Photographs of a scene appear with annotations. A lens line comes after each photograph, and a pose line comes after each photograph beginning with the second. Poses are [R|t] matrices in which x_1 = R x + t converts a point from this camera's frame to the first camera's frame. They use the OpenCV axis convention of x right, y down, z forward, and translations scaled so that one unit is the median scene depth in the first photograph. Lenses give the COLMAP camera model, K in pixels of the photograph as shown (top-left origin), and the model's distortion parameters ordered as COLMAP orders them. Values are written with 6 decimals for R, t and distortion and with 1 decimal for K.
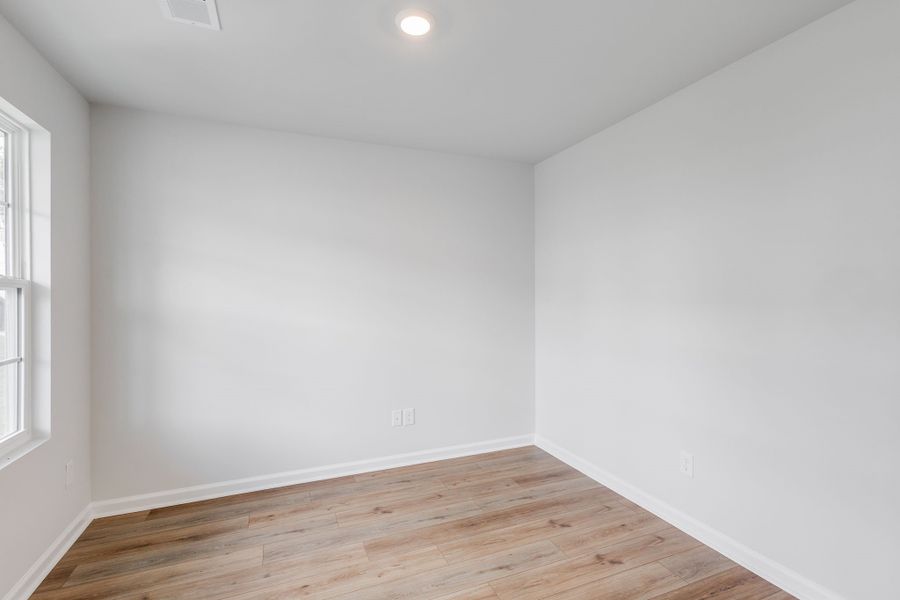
lens RADIAL K [[417.0, 0, 451.6], [0, 417.0, 297.2], [0, 0, 1]] dist [0.004468, -0.000364]
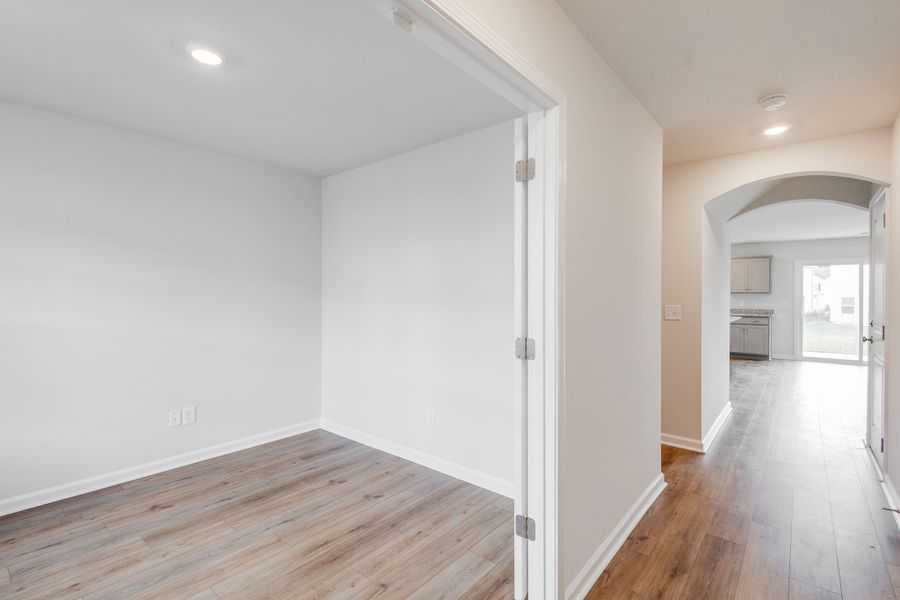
lens RADIAL K [[417.0, 0, 451.6], [0, 417.0, 297.2], [0, 0, 1]] dist [0.004468, -0.000364]
pose [[0.885736, 0.004031, 0.464171, -0.015390], [-0.004696, 0.999989, 0.000276, 0.000392], [-0.464165, -0.002424, 0.885746, -0.225726]]
